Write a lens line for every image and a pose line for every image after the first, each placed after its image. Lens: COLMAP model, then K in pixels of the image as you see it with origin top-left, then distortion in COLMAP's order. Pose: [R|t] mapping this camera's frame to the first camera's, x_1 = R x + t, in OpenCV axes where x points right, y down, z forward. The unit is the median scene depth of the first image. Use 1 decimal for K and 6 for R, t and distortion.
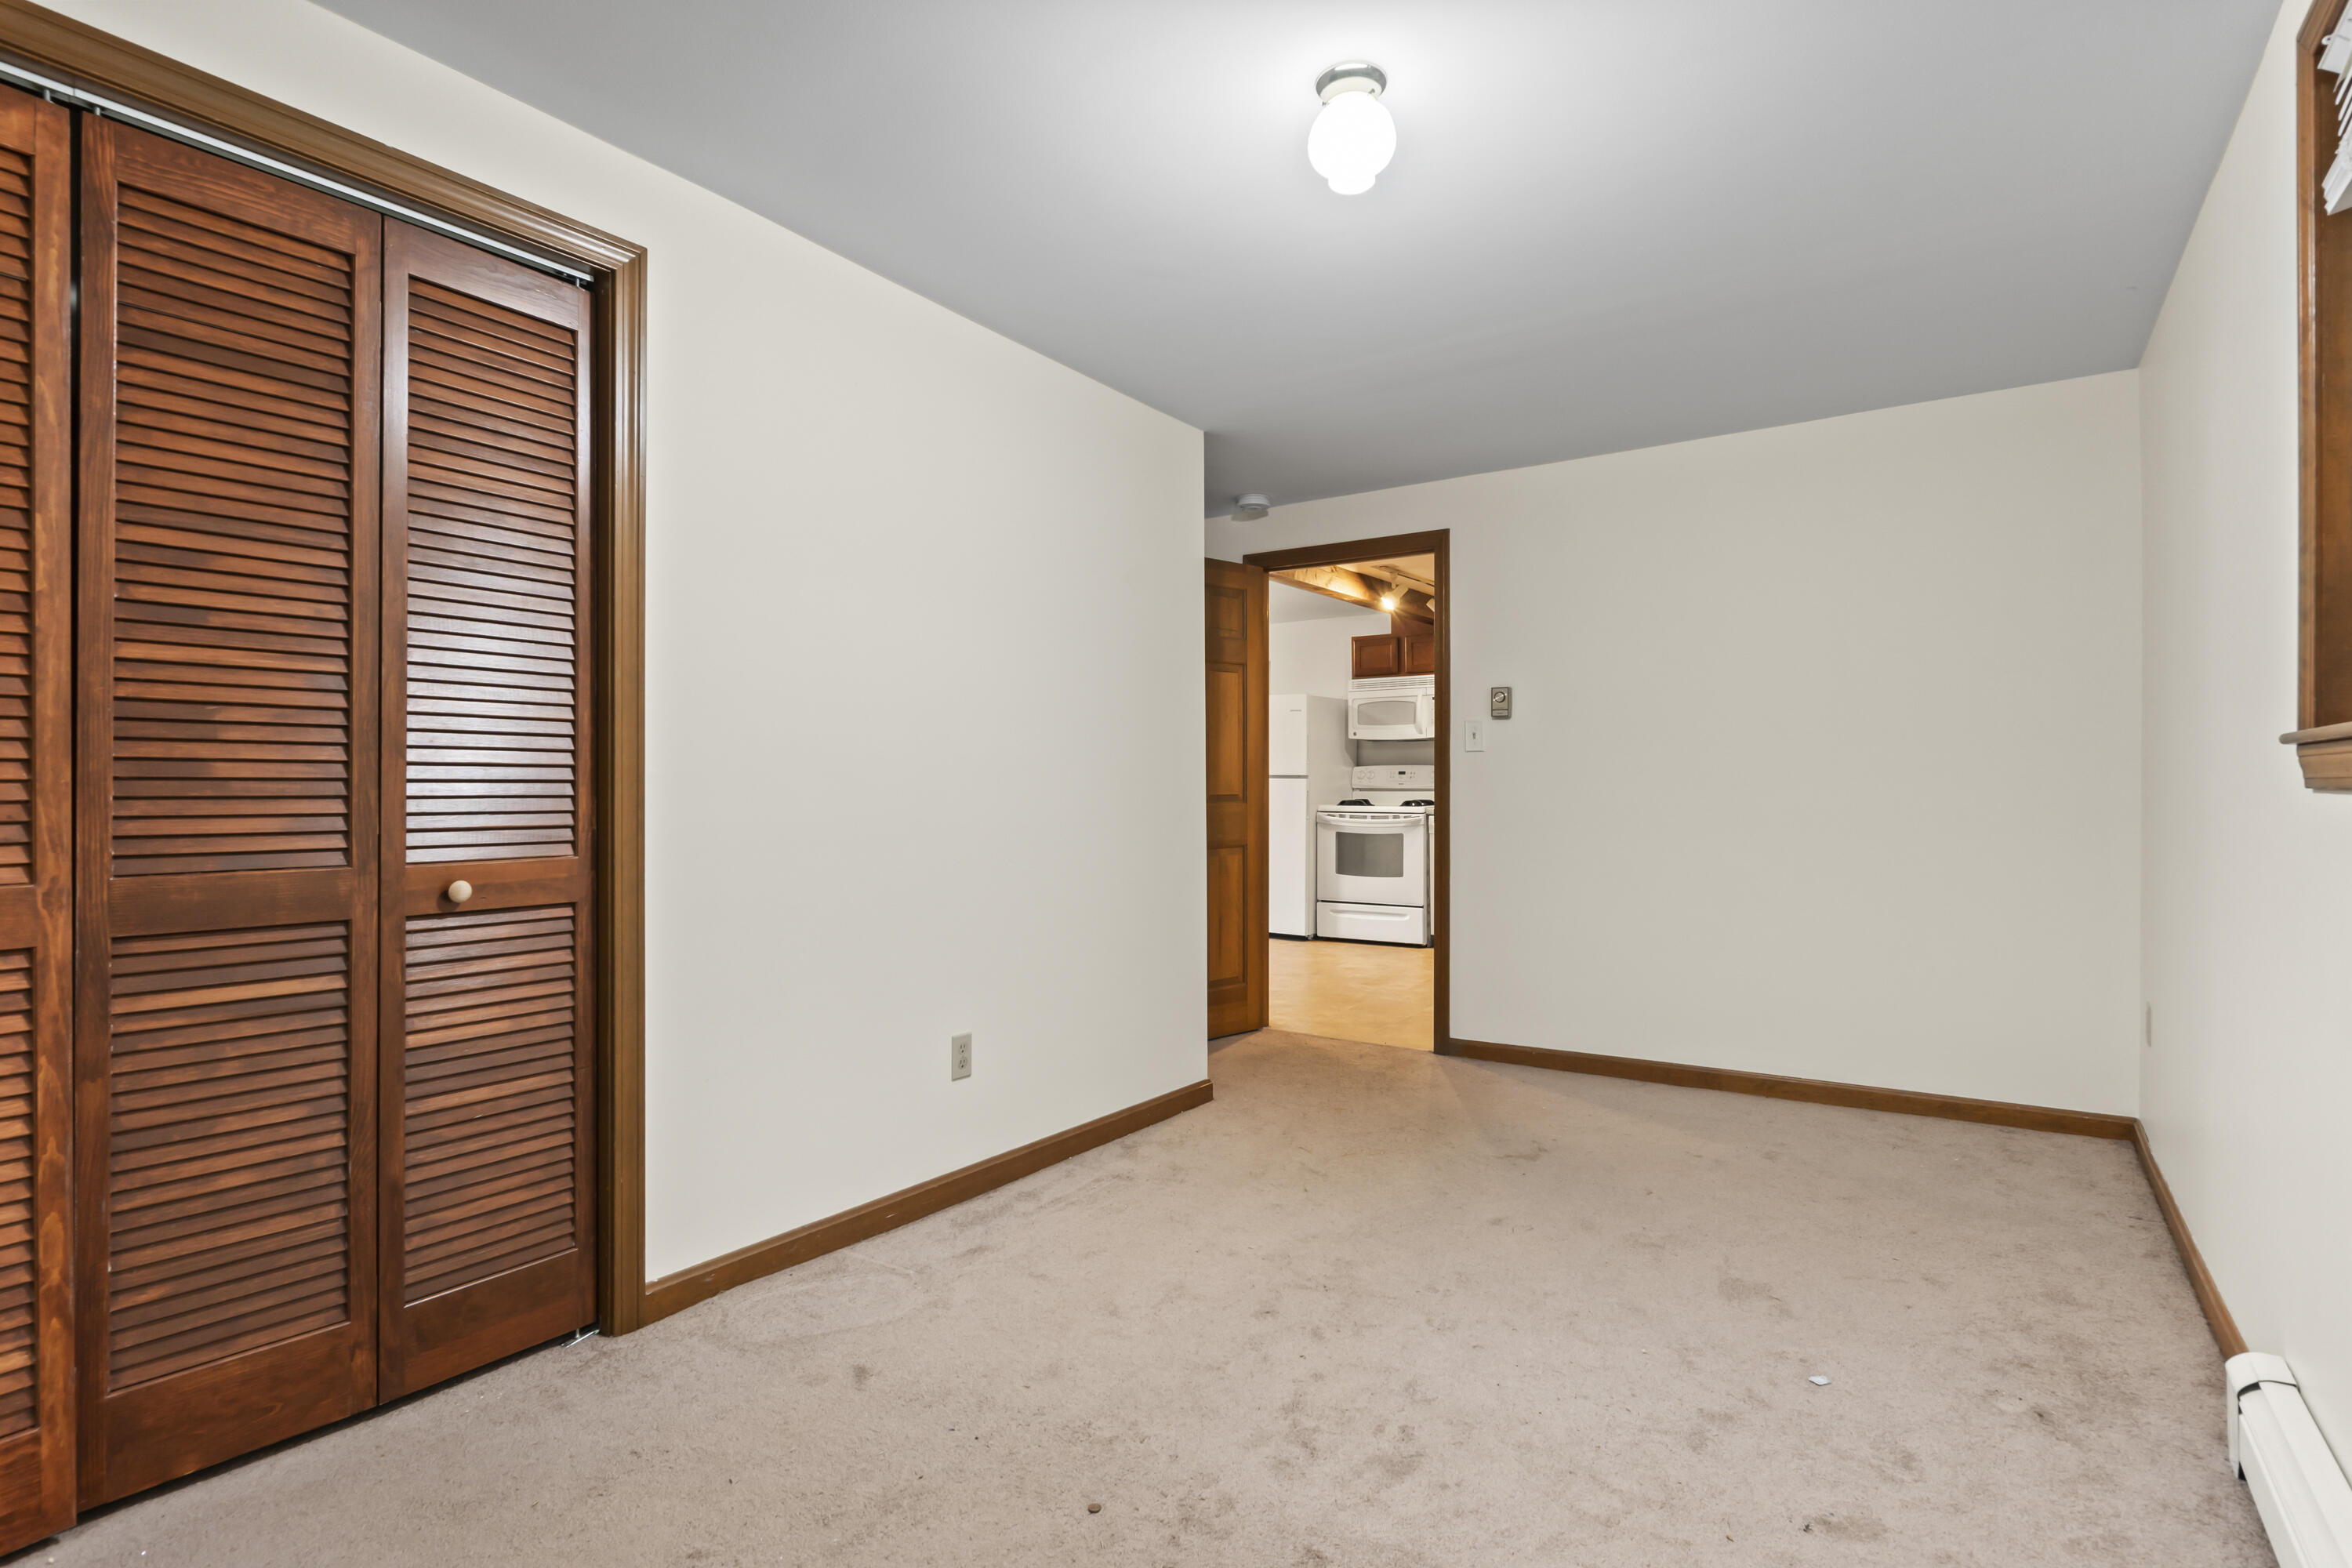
lens RADIAL K [[1186.4, 0, 1174.8], [0, 1186.4, 800.5], [0, 0, 1]] dist [-0.000380, 0.000399]
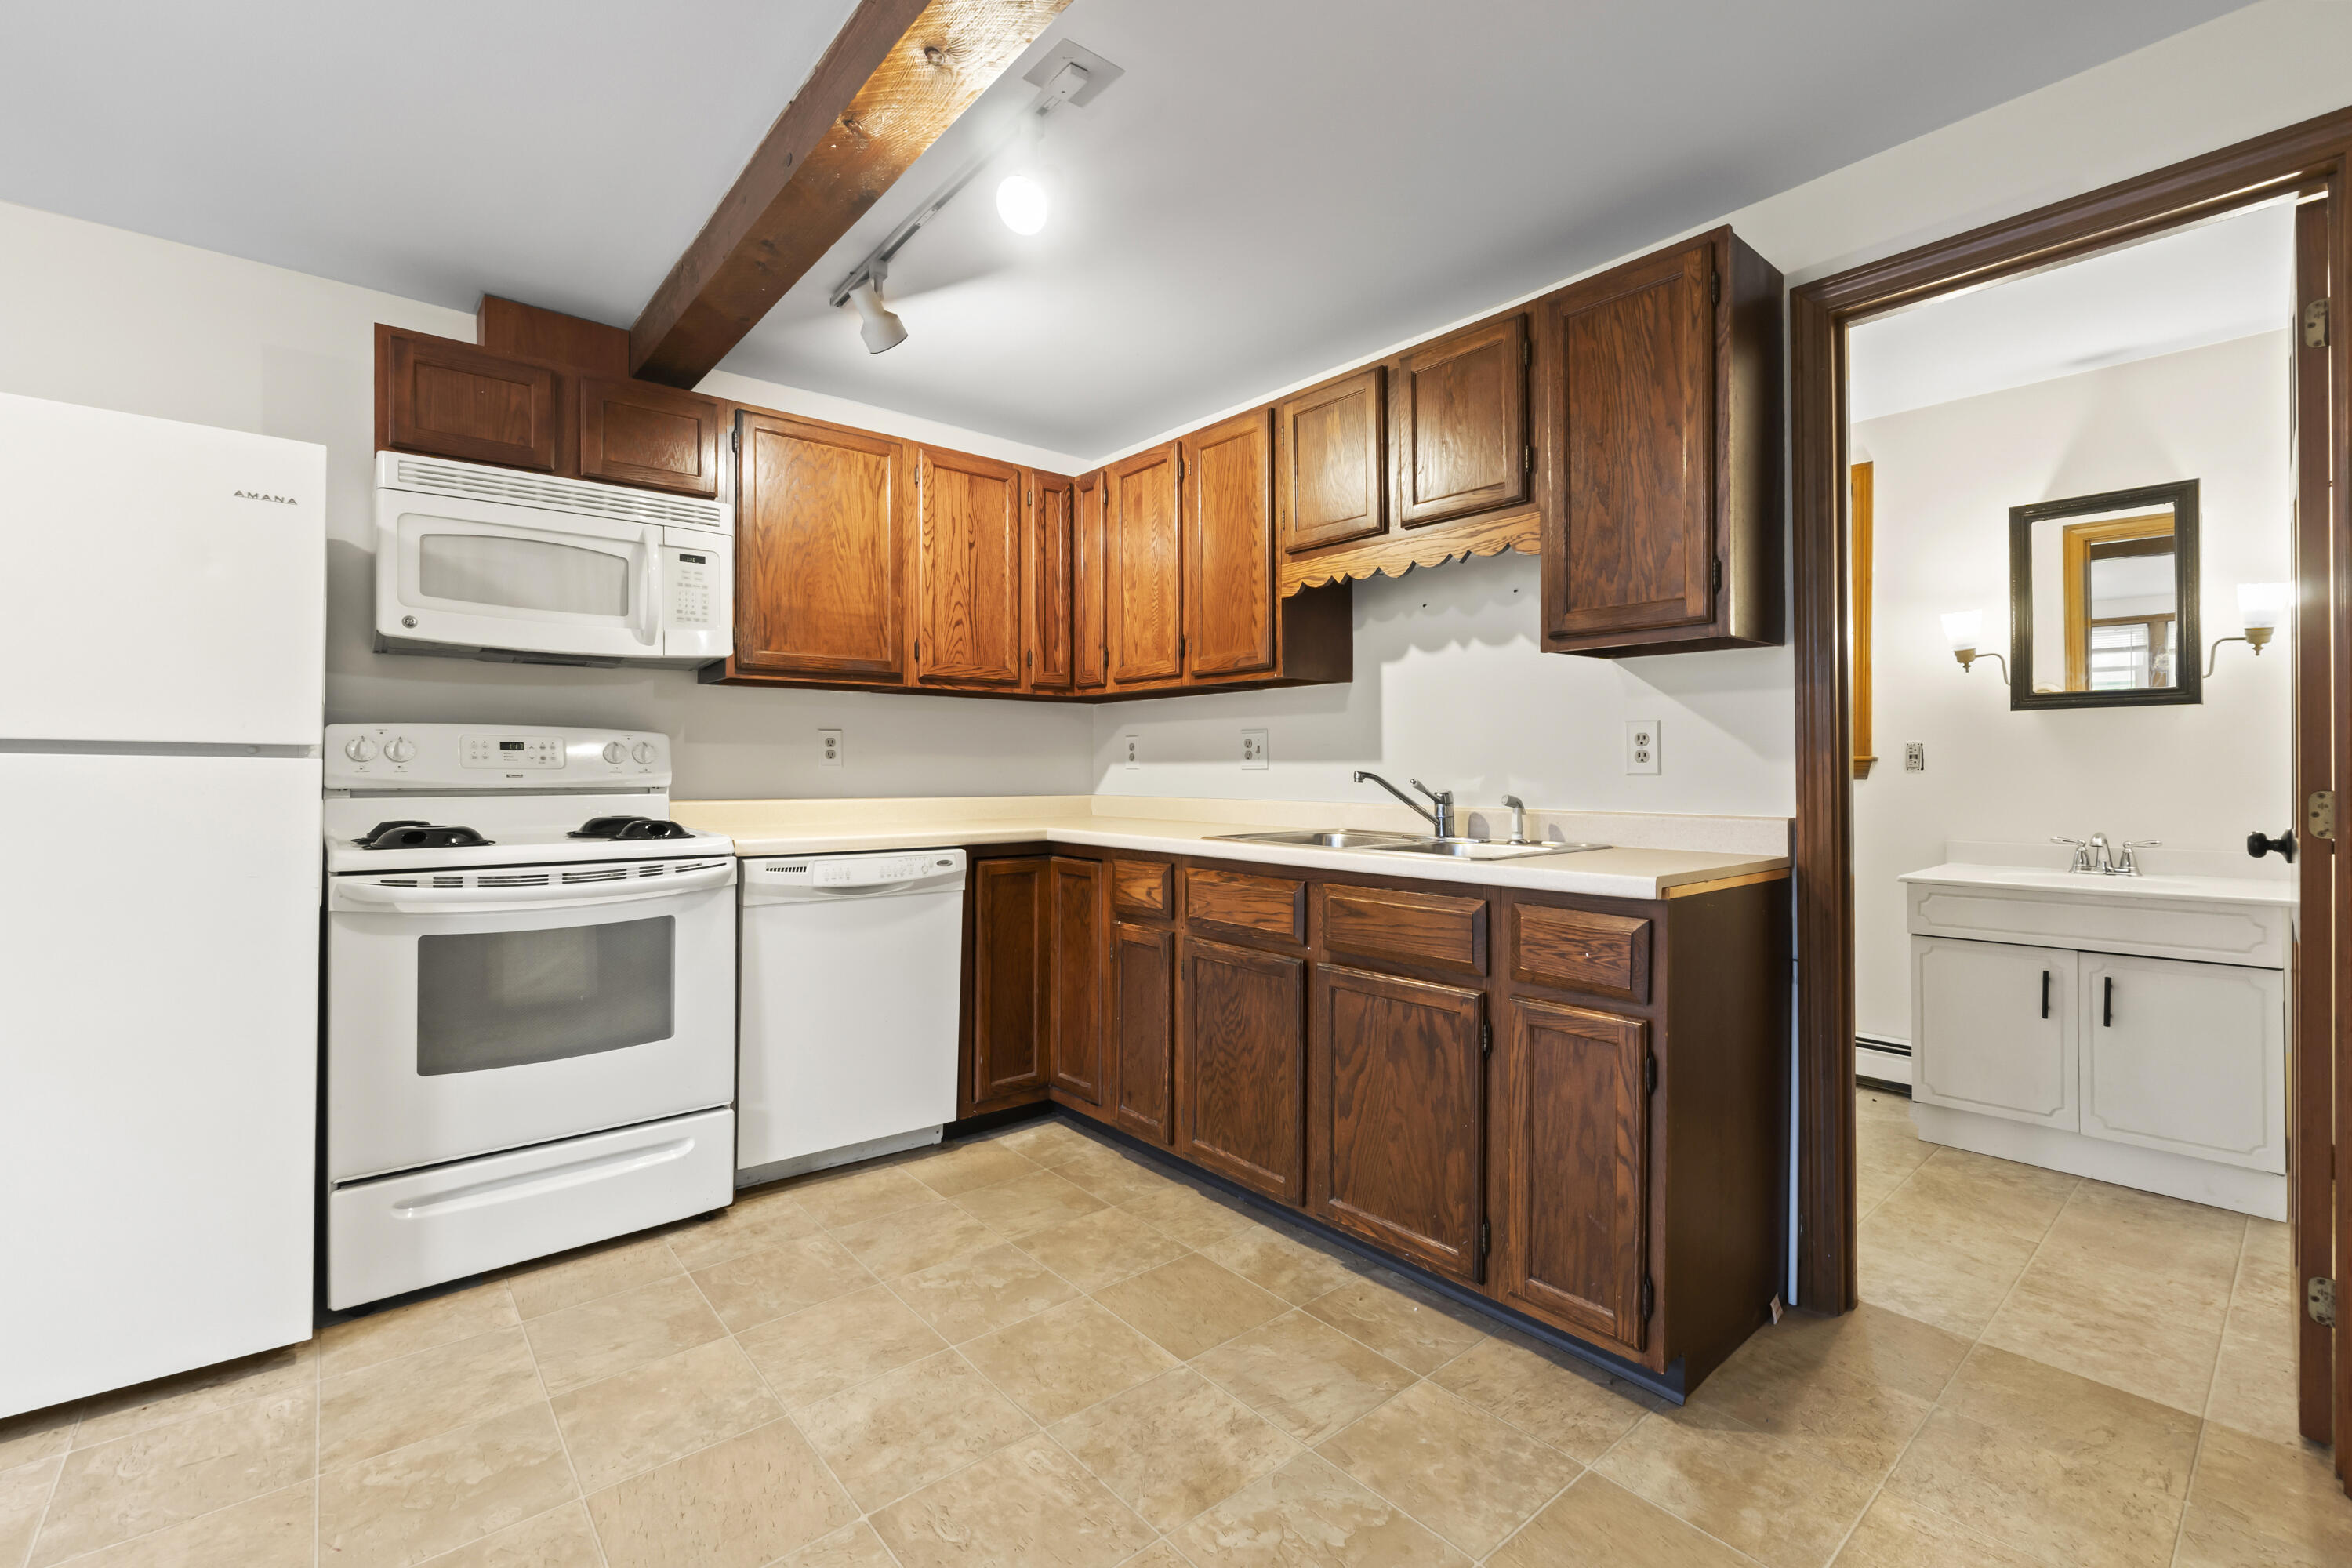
lens RADIAL K [[992.7, 0, 1171.2], [0, 992.7, 771.9], [0, 0, 1]] dist [-0.001280, -0.000164]
pose [[0.280803, -0.000667, 0.959765, -0.050931], [0.005857, 0.999982, -0.001019, -0.014180], [-0.959748, 0.005907, 0.280802, 0.741671]]
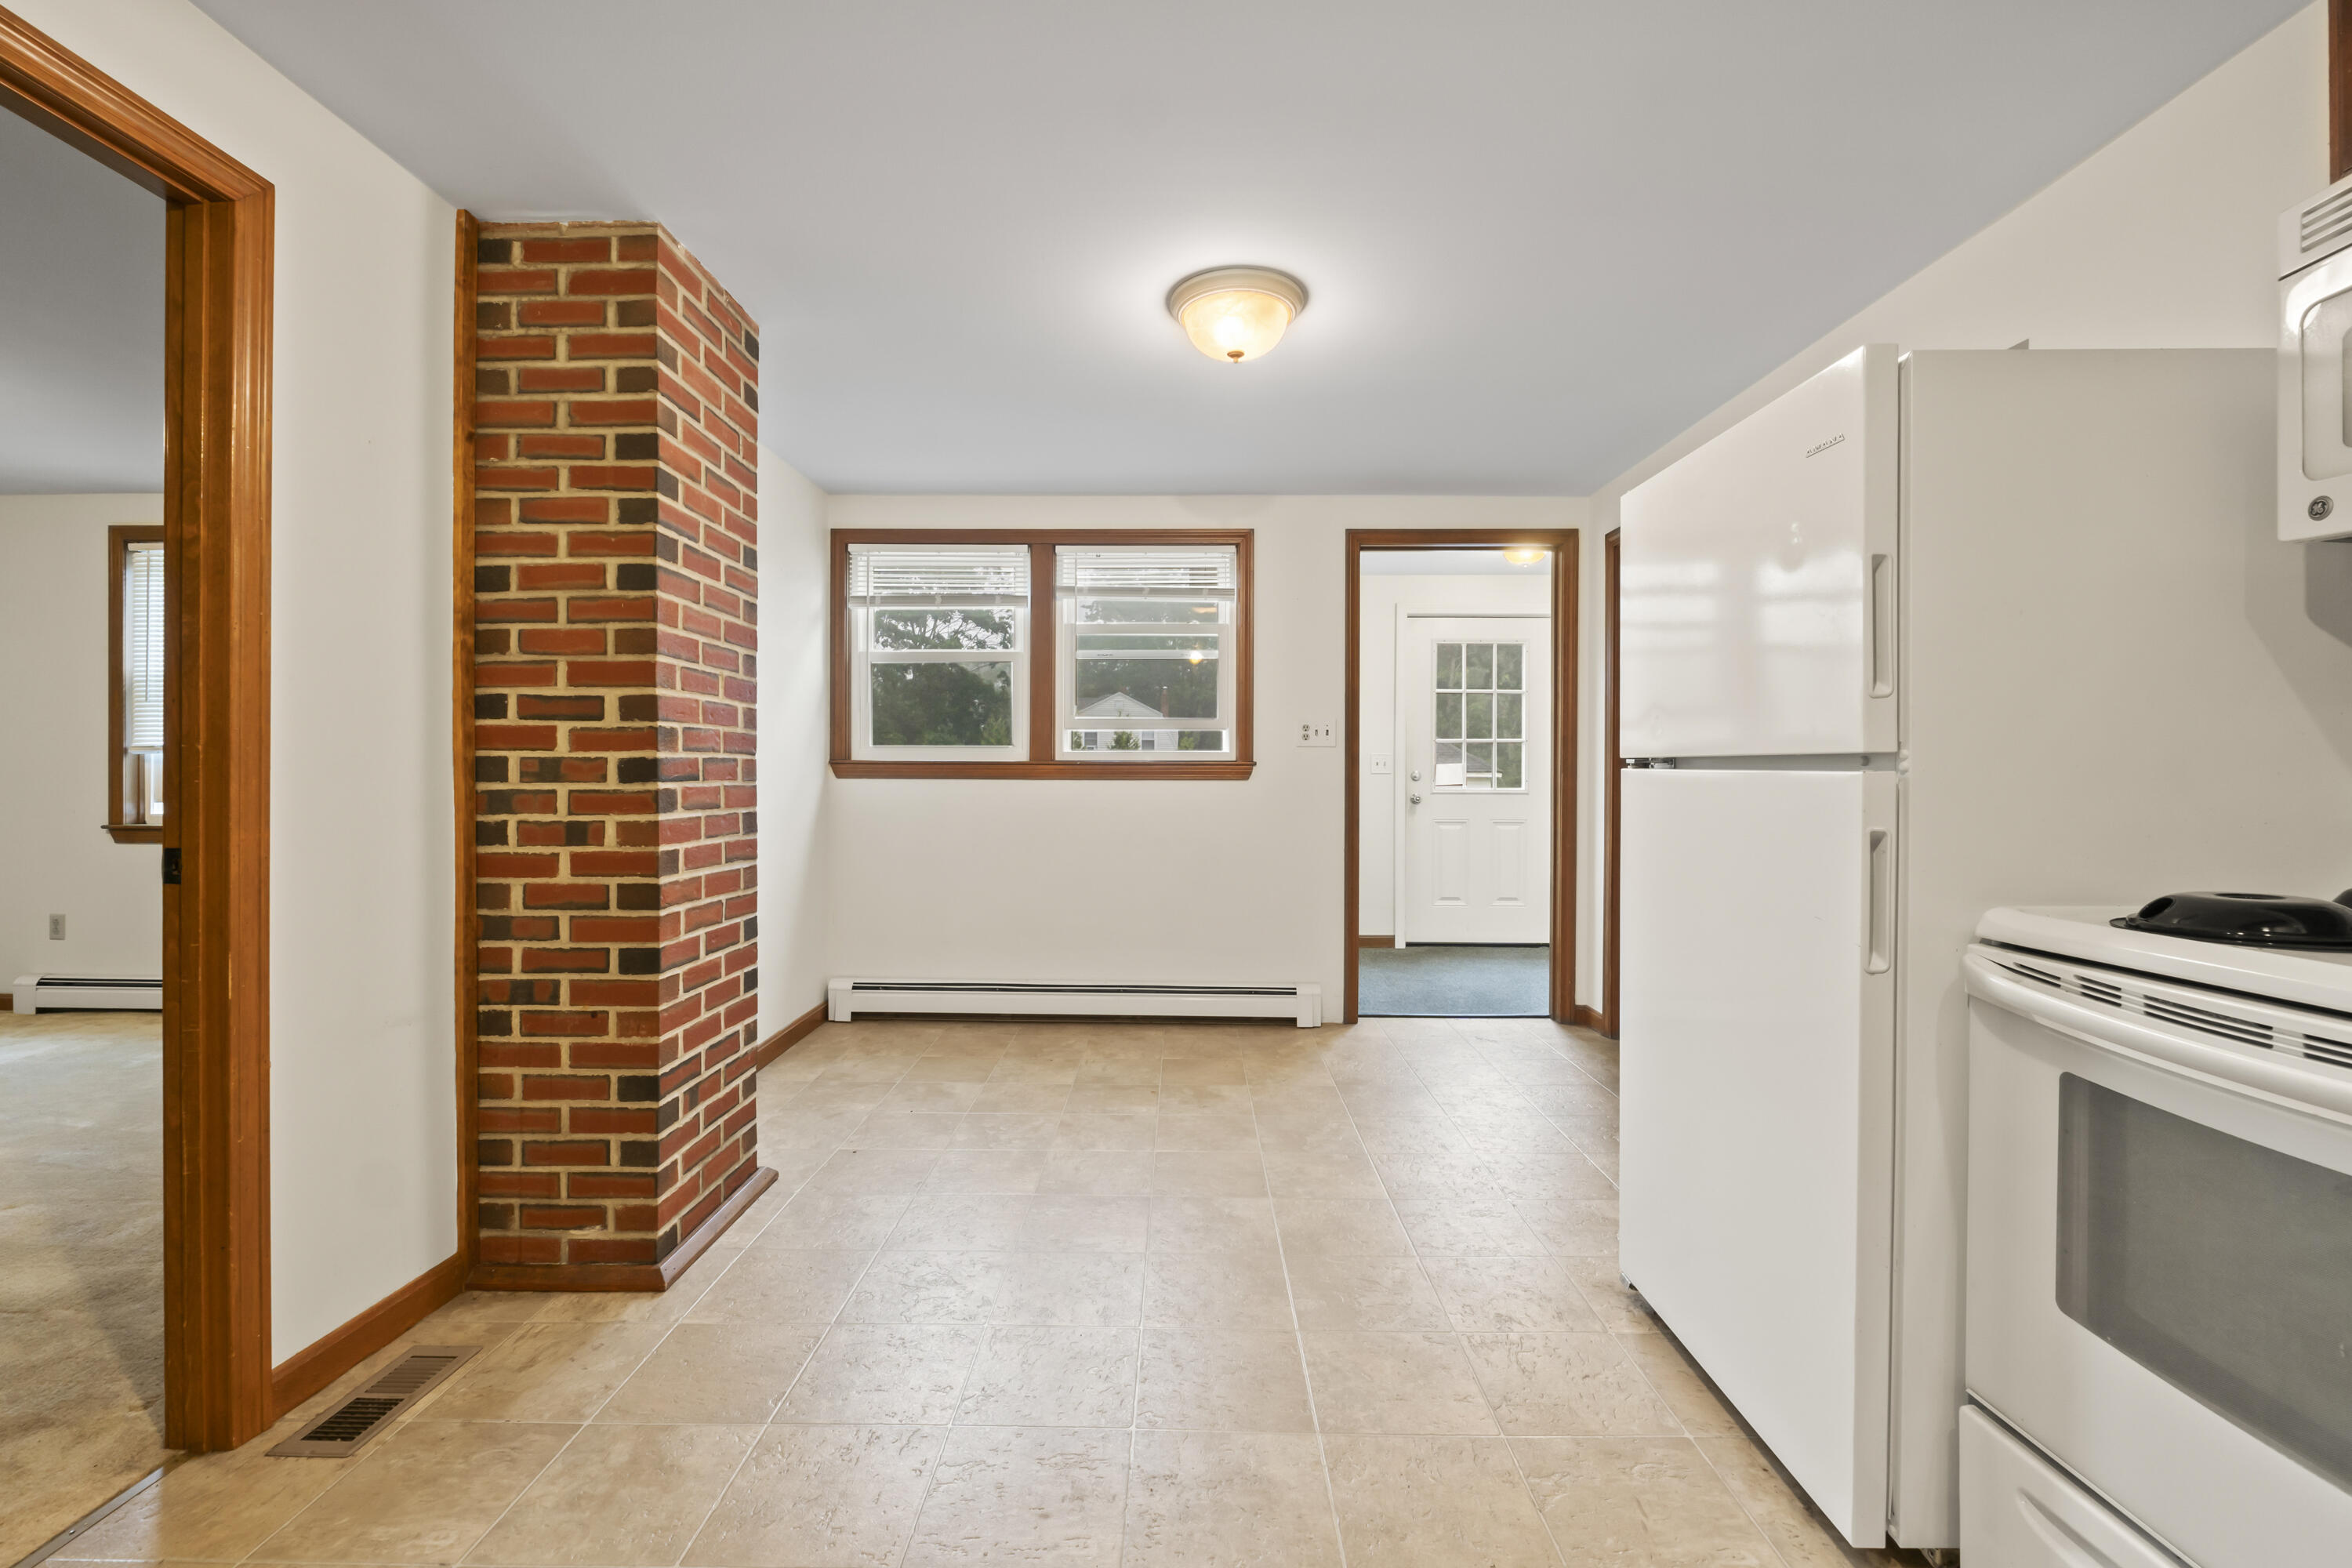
lens RADIAL K [[1002.6, 0, 1176.0], [0, 1002.6, 784.0], [0, 0, 1]] dist [-0.002567, -0.000045]
pose [[0.547573, 0.007863, -0.836721, 0.186279], [-0.011348, 0.999934, 0.001970, -0.015647], [0.836681, 0.008417, 0.547626, 0.801859]]
